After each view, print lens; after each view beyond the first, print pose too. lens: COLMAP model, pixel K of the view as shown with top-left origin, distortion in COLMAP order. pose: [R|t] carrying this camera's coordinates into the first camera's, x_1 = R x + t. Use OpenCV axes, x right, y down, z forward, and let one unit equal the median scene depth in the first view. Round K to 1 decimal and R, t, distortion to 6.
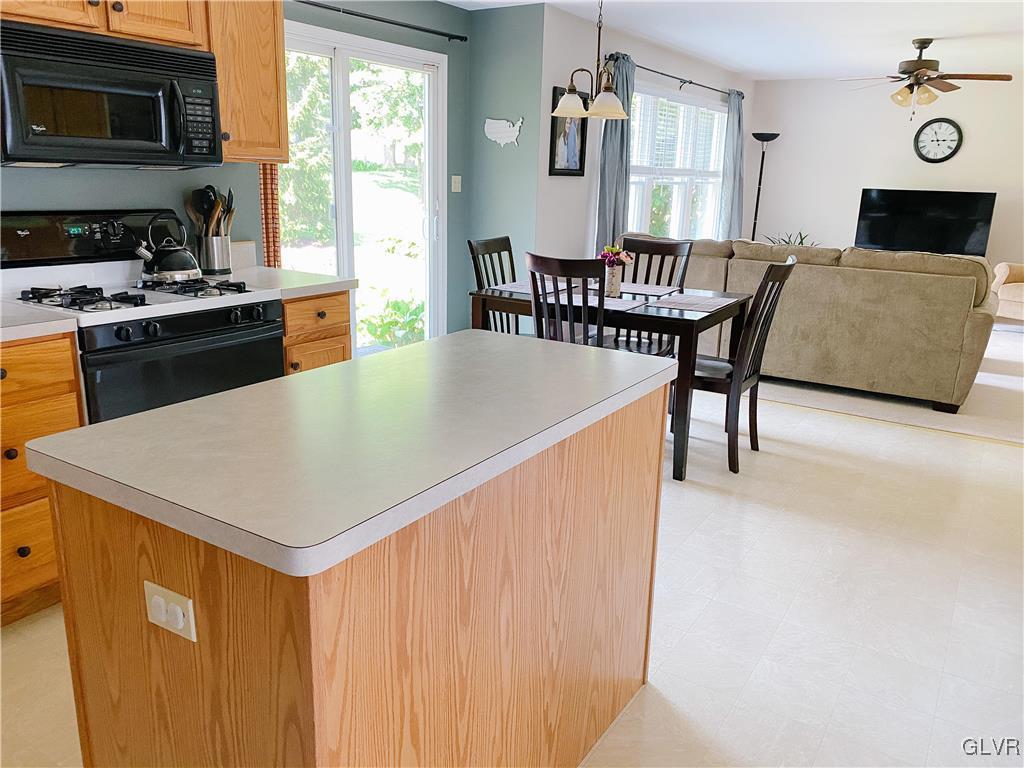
lens RADIAL K [[788.9, 0, 512.0], [0, 788.9, 384.0], [0, 0, 1]] dist [0.061372, -0.067891]
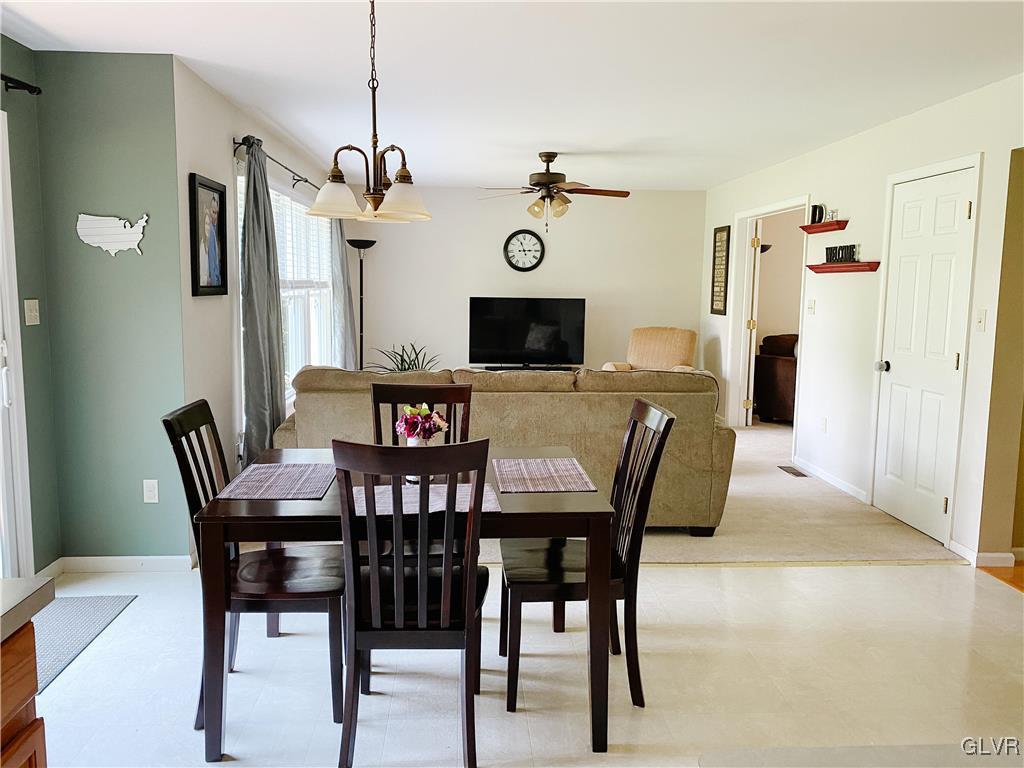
lens RADIAL K [[788.9, 0, 512.0], [0, 788.9, 384.0], [0, 0, 1]] dist [0.061372, -0.067891]
pose [[0.817227, -0.091953, 0.568933, -0.112204], [0.161472, 0.984183, -0.072874, -0.081447], [-0.553233, 0.151422, 0.819149, 0.255708]]
